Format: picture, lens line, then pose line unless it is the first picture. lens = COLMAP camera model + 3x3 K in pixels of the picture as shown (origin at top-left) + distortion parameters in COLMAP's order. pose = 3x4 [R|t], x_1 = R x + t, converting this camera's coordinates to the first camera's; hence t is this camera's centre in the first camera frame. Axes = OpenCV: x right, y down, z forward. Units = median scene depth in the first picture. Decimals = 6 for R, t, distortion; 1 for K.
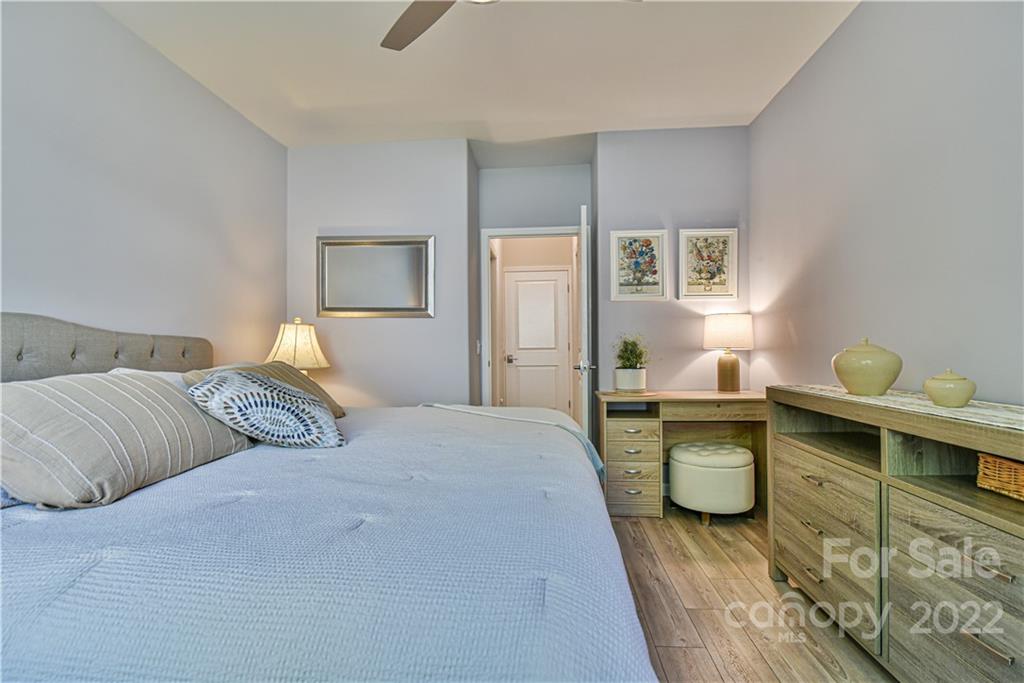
lens RADIAL K [[472.0, 0, 513.4], [0, 472.0, 342.7], [0, 0, 1]] dist [-0.024611, 0.001781]
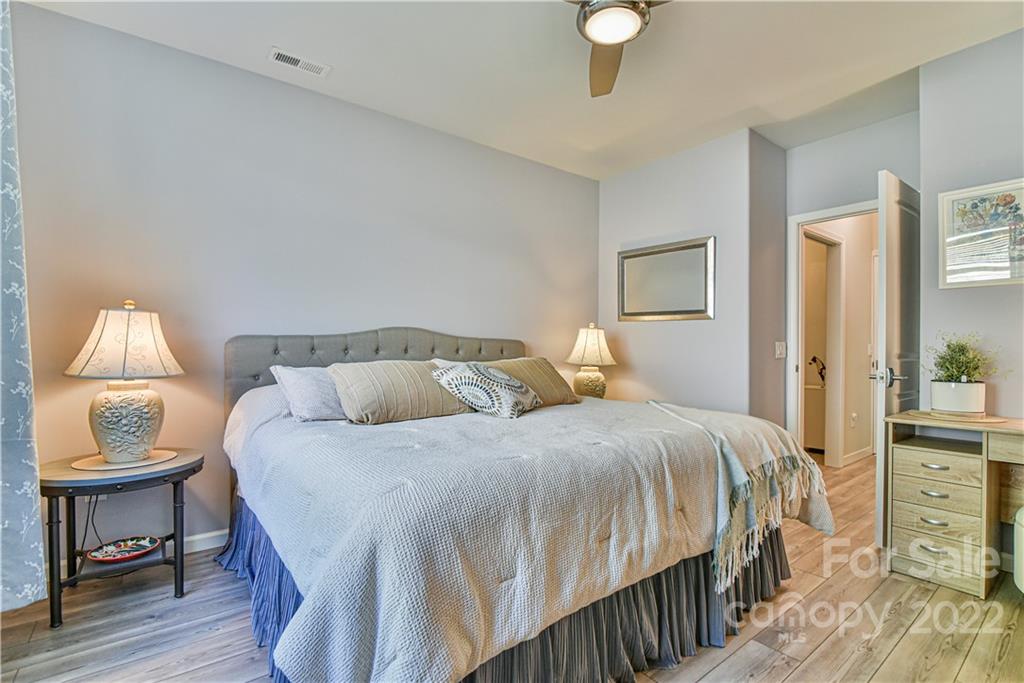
lens RADIAL K [[472.0, 0, 512.1], [0, 472.0, 341.5], [0, 0, 1]] dist [-0.024611, 0.001781]
pose [[0.675837, 0.002014, -0.737048, 0.340608], [-0.004420, 0.999989, -0.001321, -0.003196], [0.737038, 0.004151, 0.675839, 0.027239]]
